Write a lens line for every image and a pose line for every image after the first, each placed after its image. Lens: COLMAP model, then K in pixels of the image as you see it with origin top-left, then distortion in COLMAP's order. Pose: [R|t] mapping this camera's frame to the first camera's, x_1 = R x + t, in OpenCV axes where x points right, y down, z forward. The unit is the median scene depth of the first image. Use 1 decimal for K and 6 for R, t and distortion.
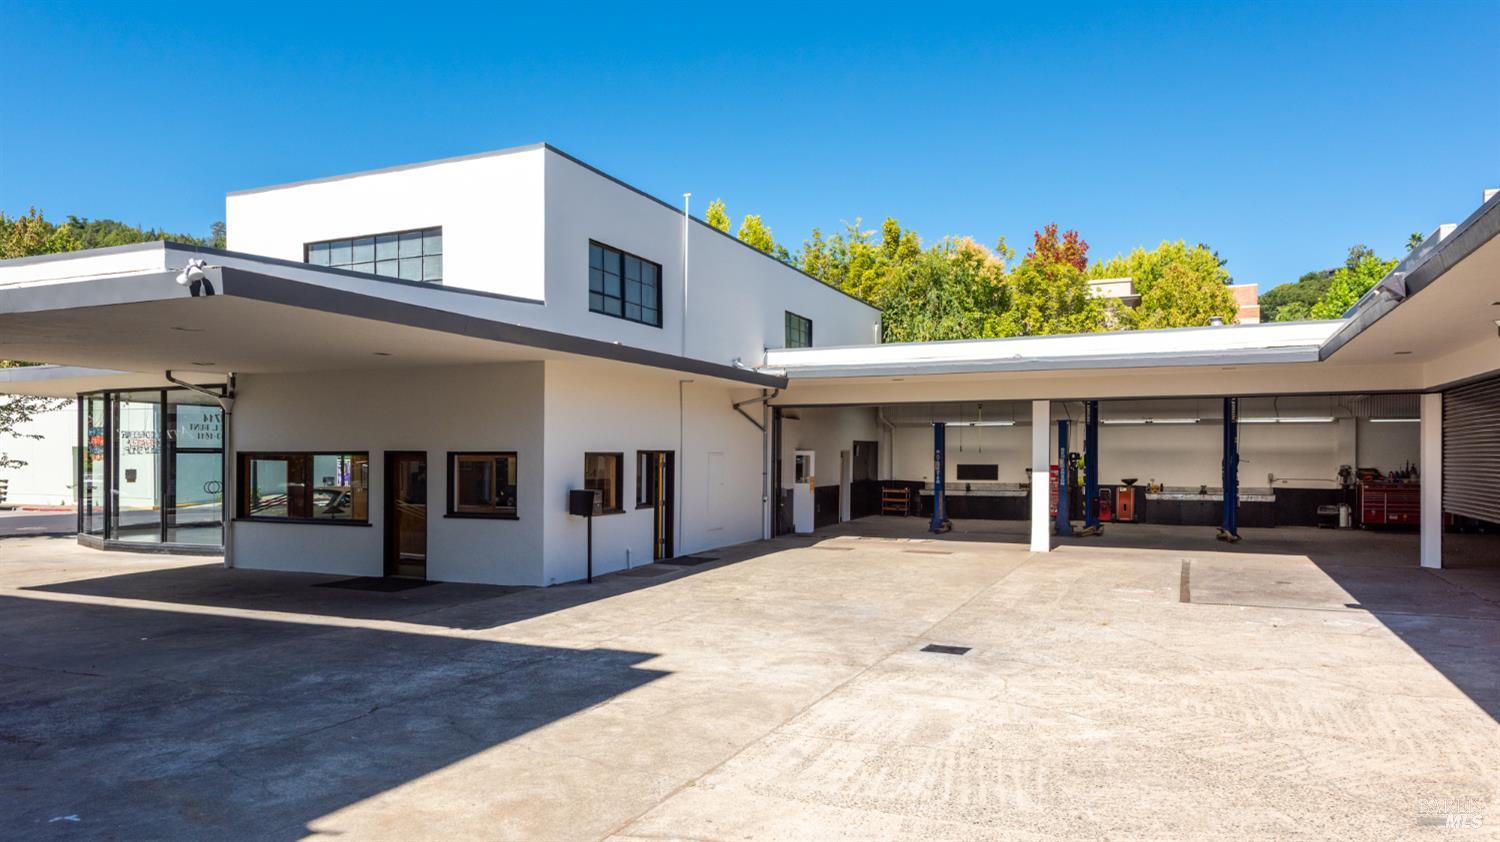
lens RADIAL K [[959.3, 0, 747.1], [0, 959.3, 458.3], [0, 0, 1]] dist [0.006499, -0.005974]
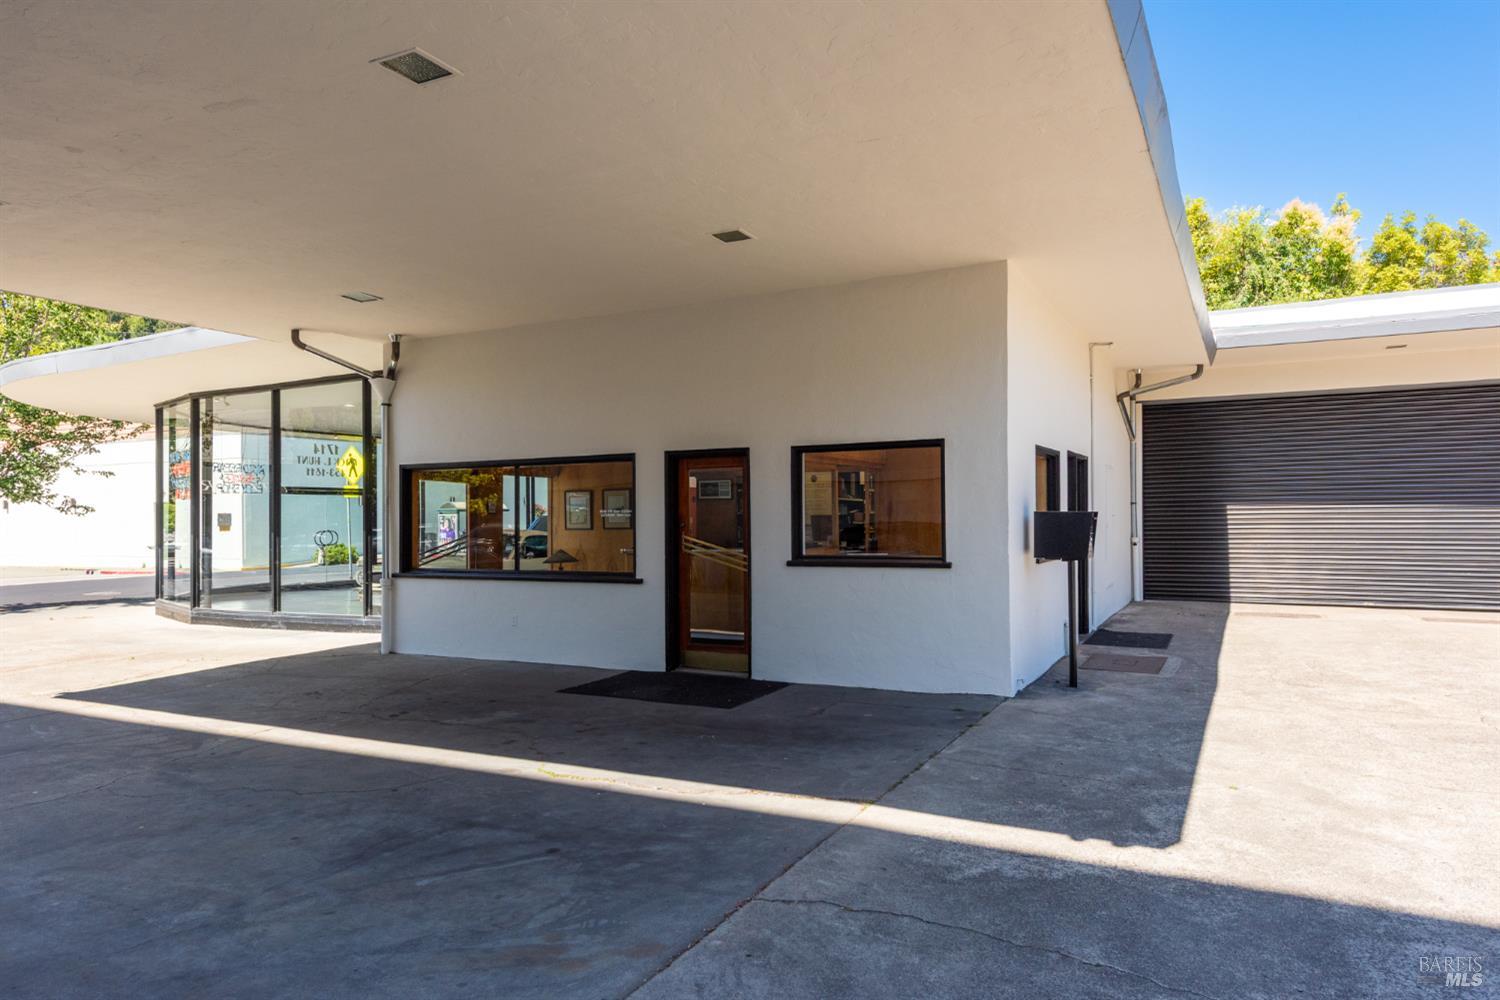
lens RADIAL K [[948.4, 0, 741.4], [0, 948.4, 503.9], [0, 0, 1]] dist [0.013132, -0.006700]
pose [[0.998008, -0.013278, -0.061669, -0.271095], [0.012247, 0.999780, -0.017055, 0.030873], [0.061882, 0.016266, 0.997951, 0.398238]]
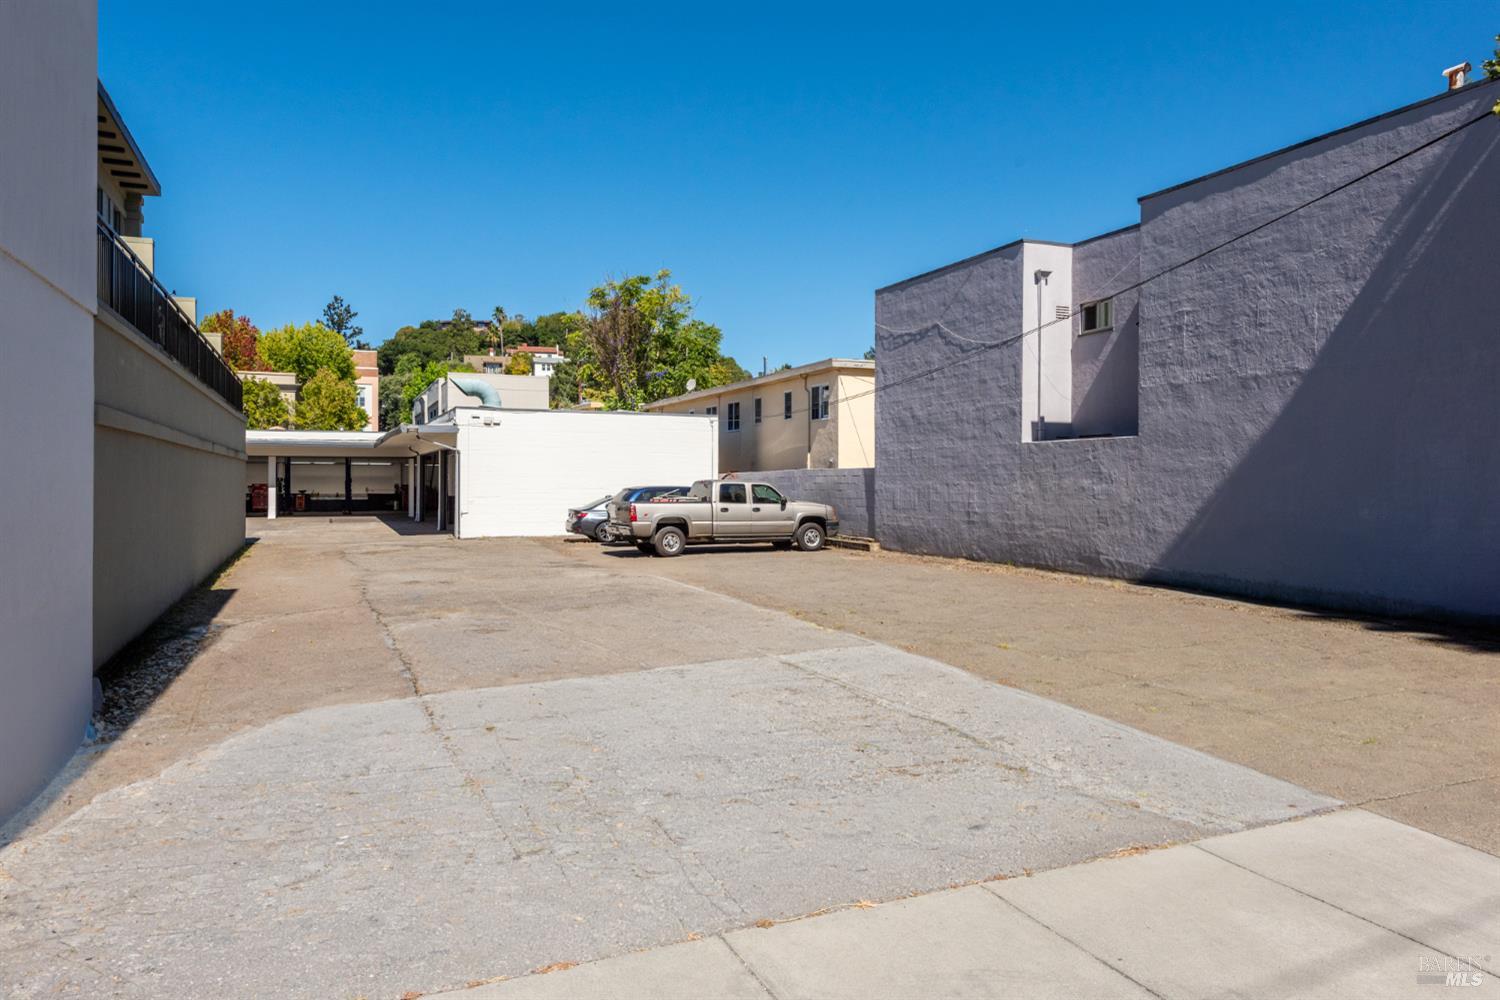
lens RADIAL K [[1043.0, 0, 750.7], [0, 1043.0, 488.9], [0, 0, 1]] dist [-0.006826, -0.001137]
pose [[0.682110, -0.005114, 0.731232, -0.889242], [0.001816, 0.999984, 0.005300, 0.011609], [-0.731248, -0.002287, 0.682108, -1.882401]]
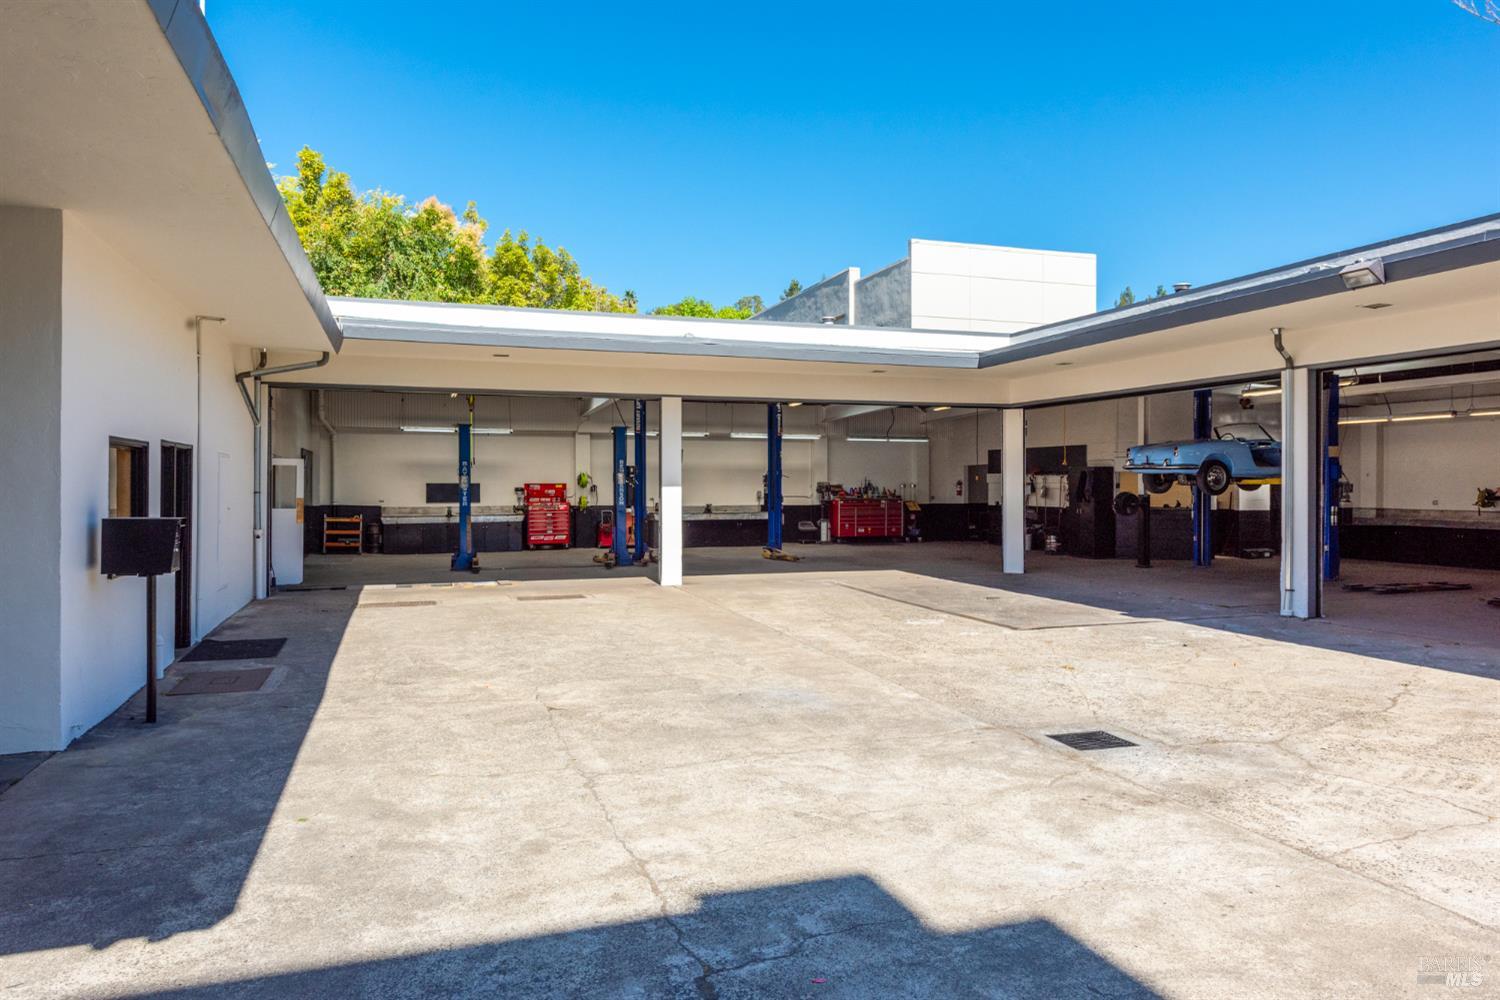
lens RADIAL K [[995.3, 0, 754.3], [0, 995.3, 487.4], [0, 0, 1]] dist [0.016716, -0.008715]
pose [[0.721705, -0.003833, 0.692190, -0.246501], [0.003627, 0.999992, 0.001756, 0.015696], [-0.692191, 0.001243, 0.721713, 0.393963]]
